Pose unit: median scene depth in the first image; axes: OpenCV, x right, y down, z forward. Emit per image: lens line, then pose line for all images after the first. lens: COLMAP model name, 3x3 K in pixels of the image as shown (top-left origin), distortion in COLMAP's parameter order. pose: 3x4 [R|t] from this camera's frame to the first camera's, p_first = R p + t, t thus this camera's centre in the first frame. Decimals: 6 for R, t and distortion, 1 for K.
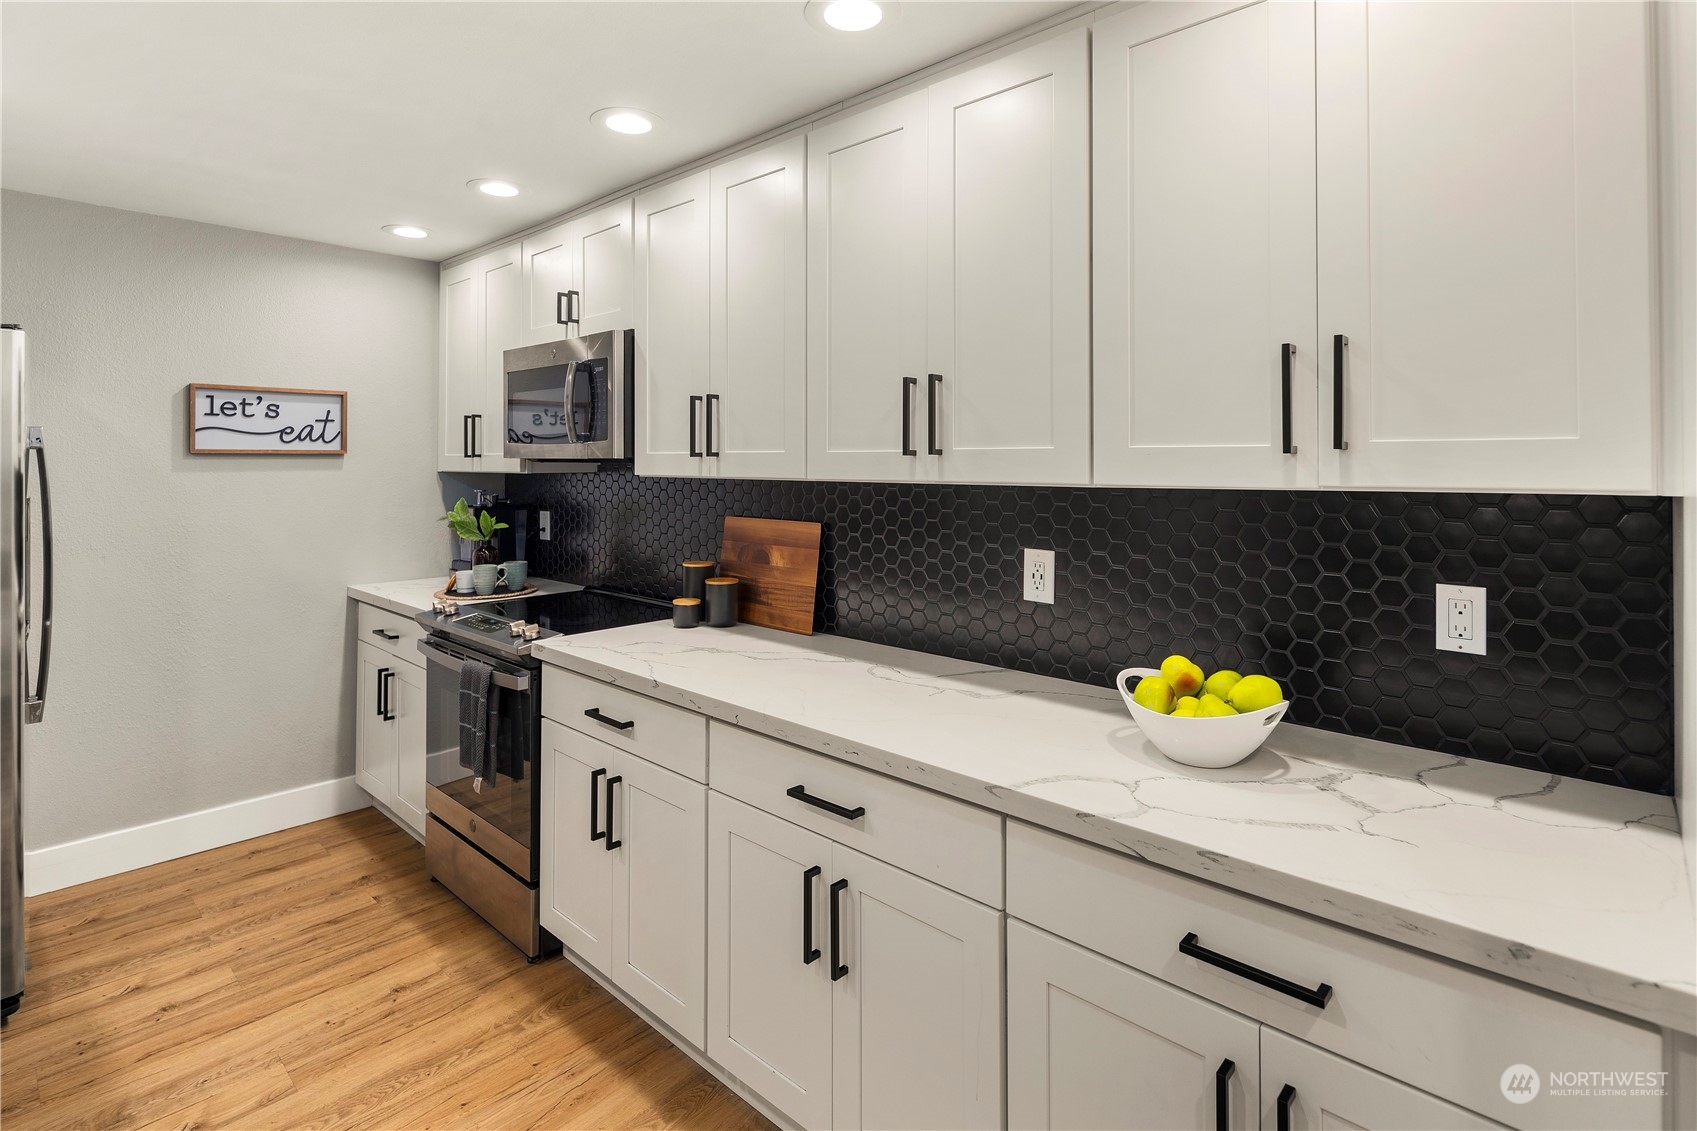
lens RADIAL K [[841.6, 0, 855.0], [0, 841.6, 452.1], [0, 0, 1]] dist [0.002407, -0.002158]
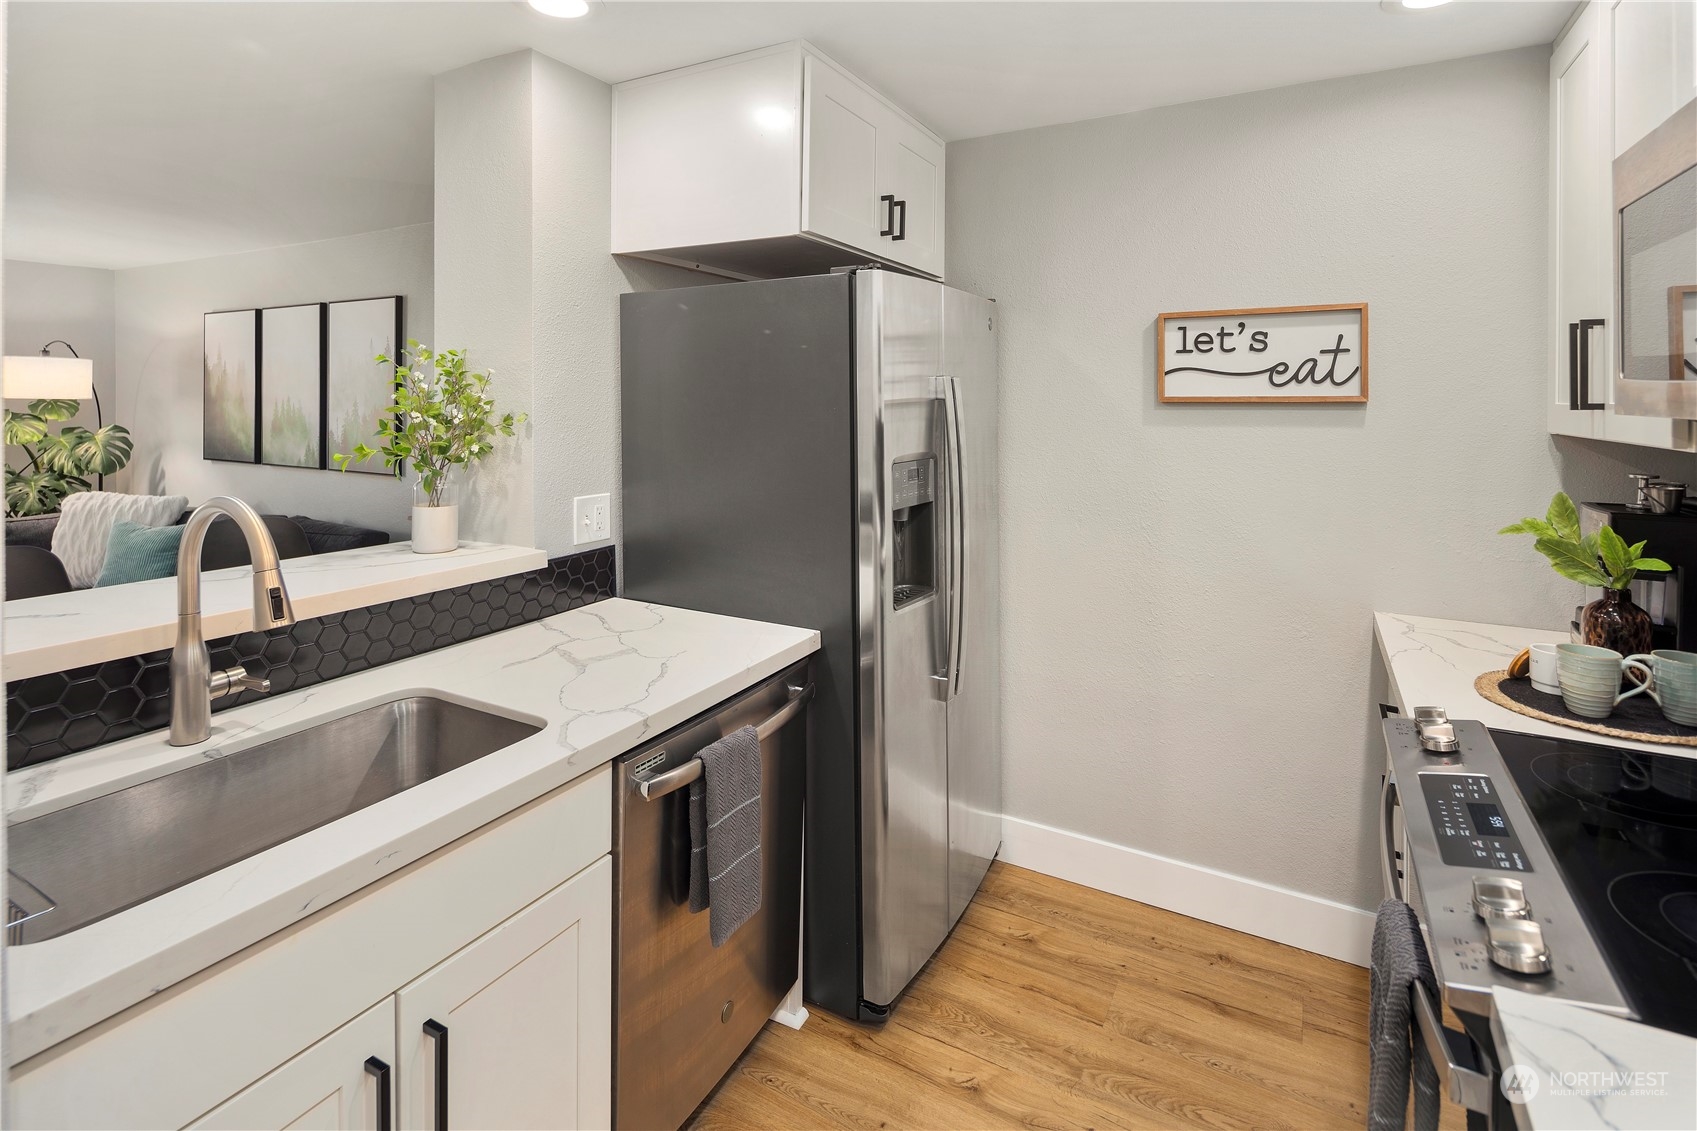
lens RADIAL K [[824.3, 0, 843.7], [0, 824.3, 403.6], [0, 0, 1]] dist [0.004483, -0.005071]
pose [[0.222656, 0.004036, -0.974889, -0.099703], [0.010305, 0.999926, 0.006493, -0.005269], [0.974843, -0.011492, 0.222597, 0.529477]]
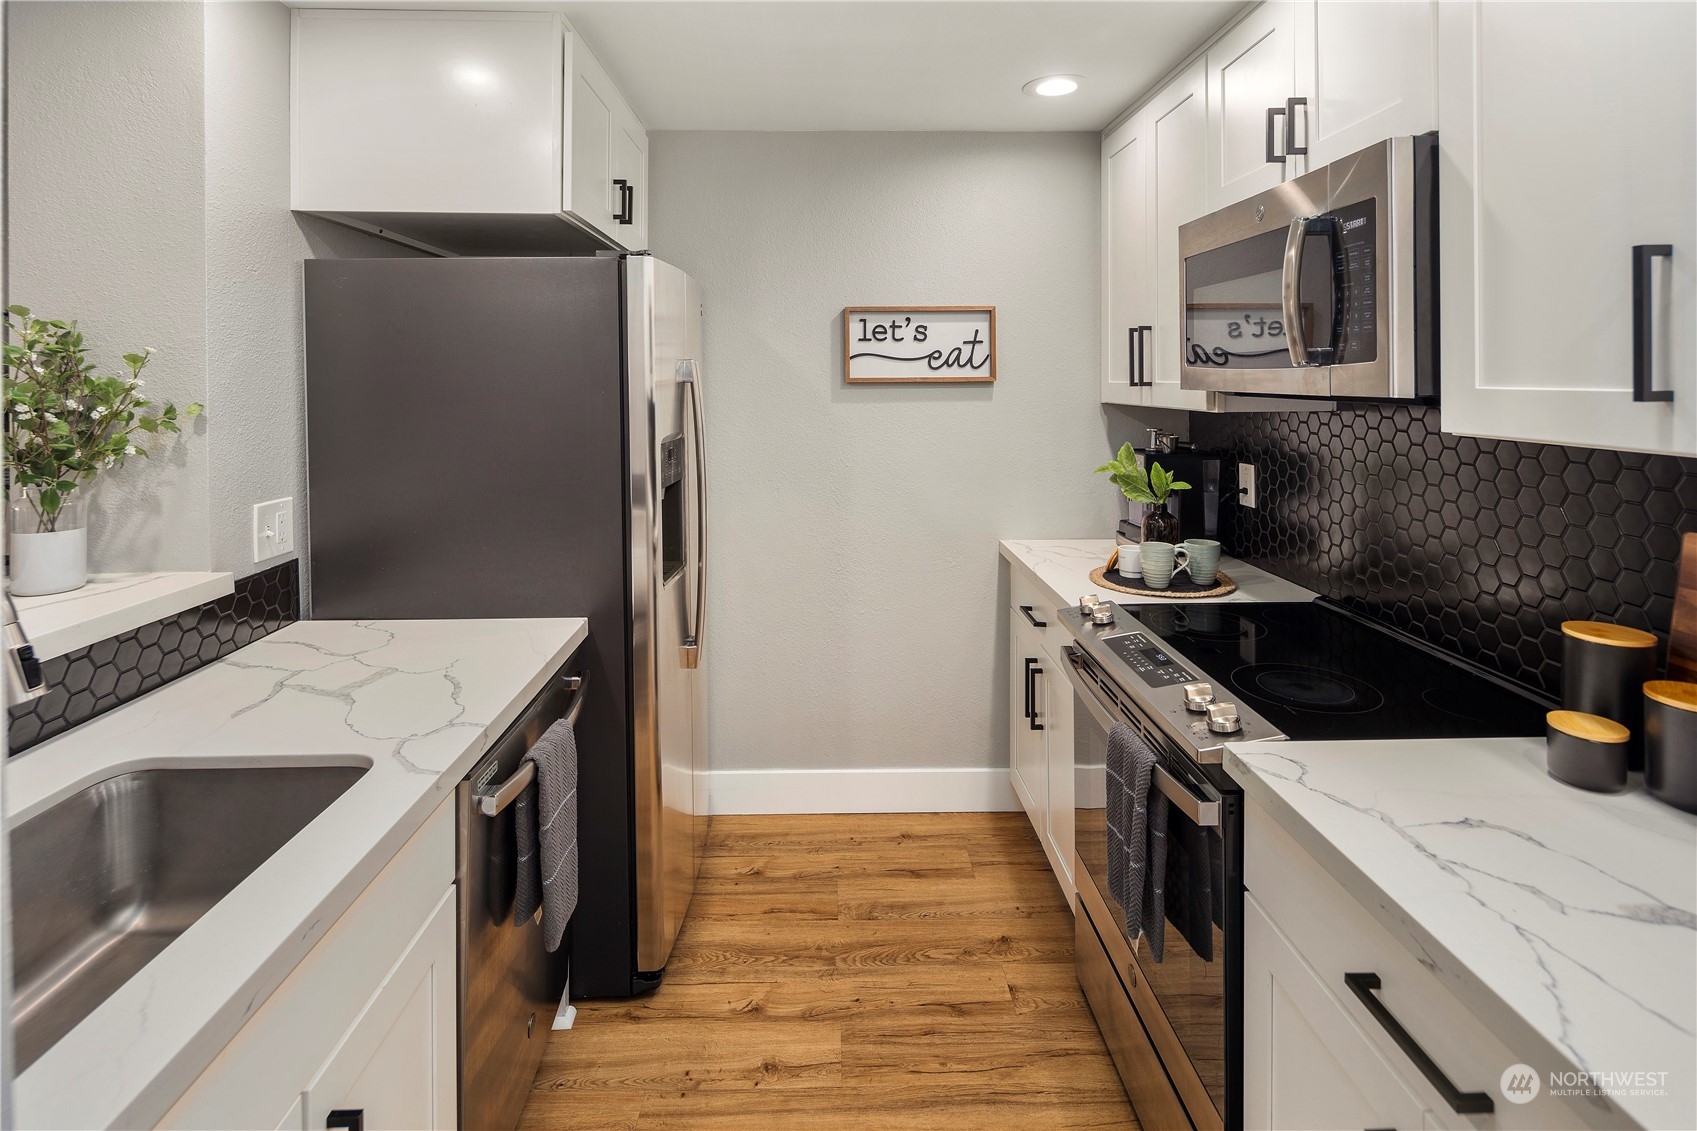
lens RADIAL K [[825.3, 0, 841.5], [0, 825.3, 382.8], [0, 0, 1]] dist [0.001620, -0.001862]
pose [[0.691255, -0.000250, -0.722611, -0.134603], [0.013842, 0.999821, 0.012895, -0.010060], [0.722478, -0.018916, 0.691135, 0.362549]]
